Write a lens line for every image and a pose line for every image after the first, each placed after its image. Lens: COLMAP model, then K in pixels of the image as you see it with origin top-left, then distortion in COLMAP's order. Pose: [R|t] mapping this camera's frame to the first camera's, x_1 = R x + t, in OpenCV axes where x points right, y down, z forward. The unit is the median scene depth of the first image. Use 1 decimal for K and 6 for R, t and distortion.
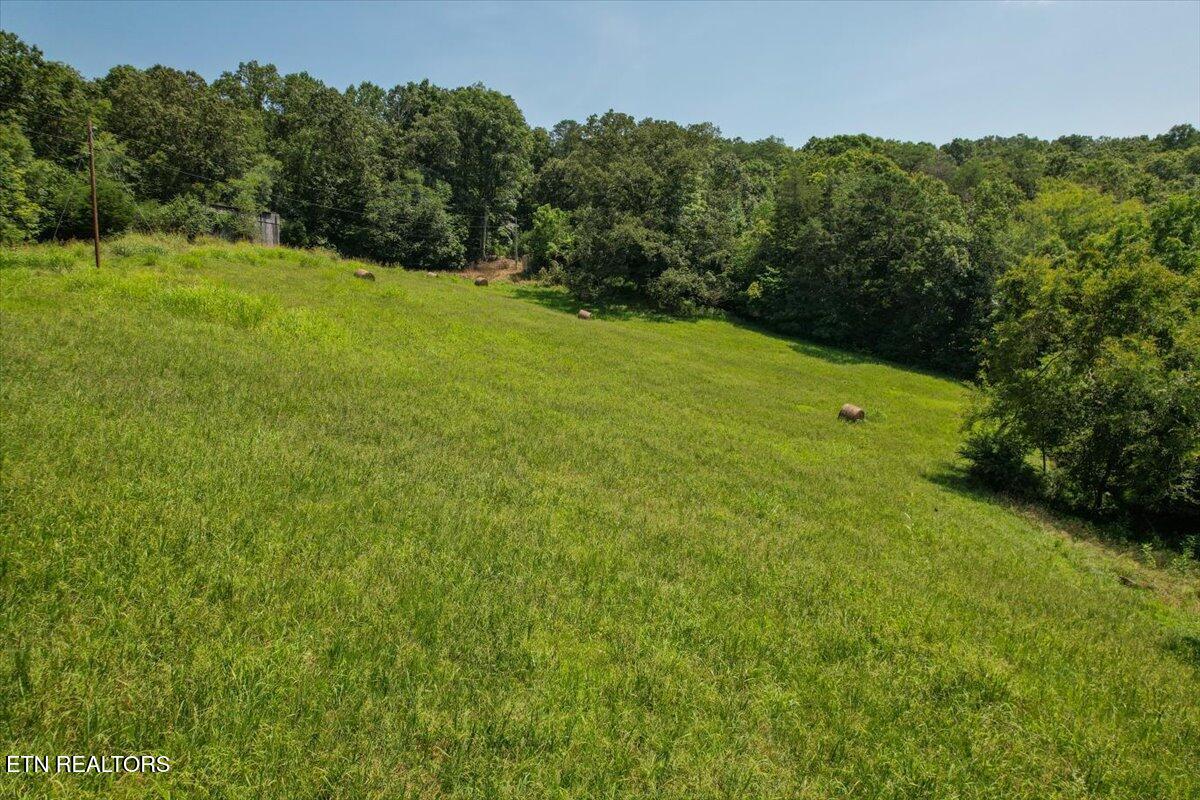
lens RADIAL K [[765.6, 0, 603.3], [0, 765.6, 399.8], [0, 0, 1]] dist [-0.081839, 0.070135]
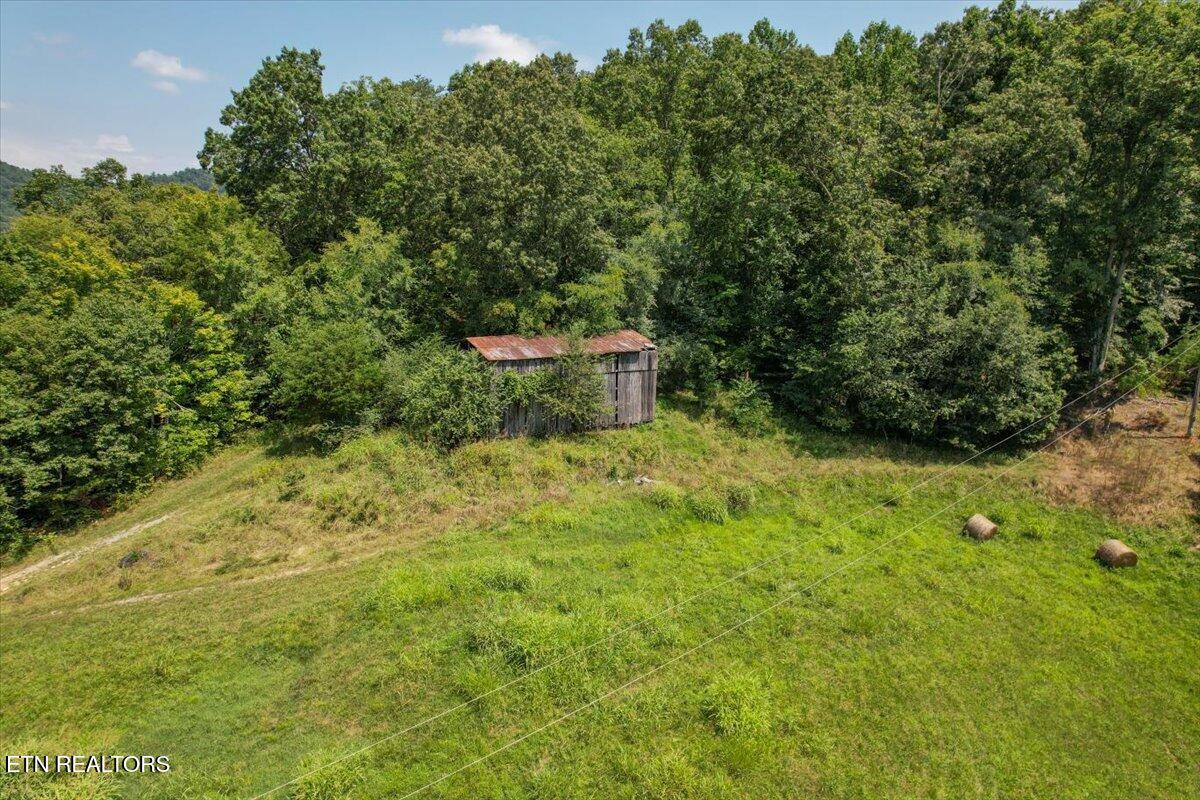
lens RADIAL K [[765.6, 0, 603.3], [0, 765.6, 399.8], [0, 0, 1]] dist [-0.081839, 0.070135]
pose [[0.797046, 0.131241, -0.589486, -0.143473], [-0.069304, 0.989530, 0.126600, -0.242166], [0.599929, -0.060052, 0.797796, 0.514264]]
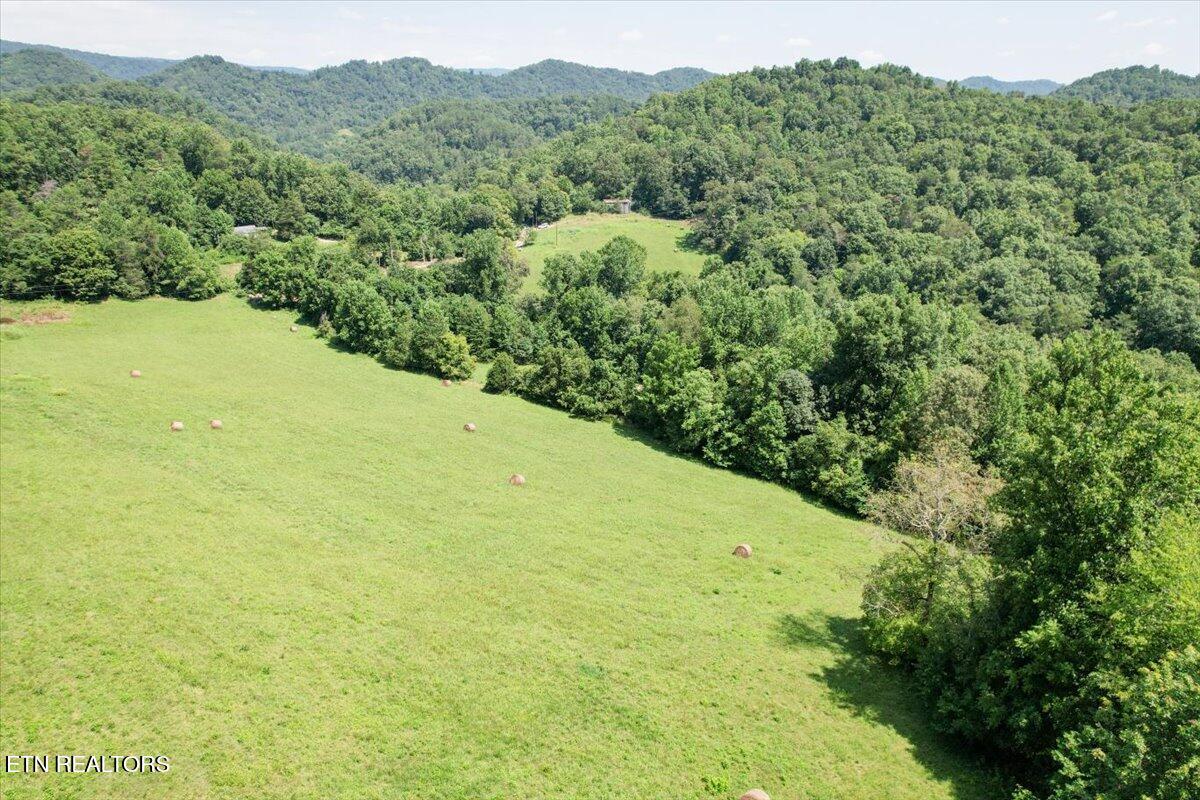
lens RADIAL K [[765.6, 0, 603.3], [0, 765.6, 399.8], [0, 0, 1]] dist [-0.081839, 0.070135]
pose [[0.711257, 0.268499, -0.649632, 1.681182], [-0.084857, 0.950213, 0.299826, -0.365722], [0.697791, -0.158127, 0.698629, -1.388820]]
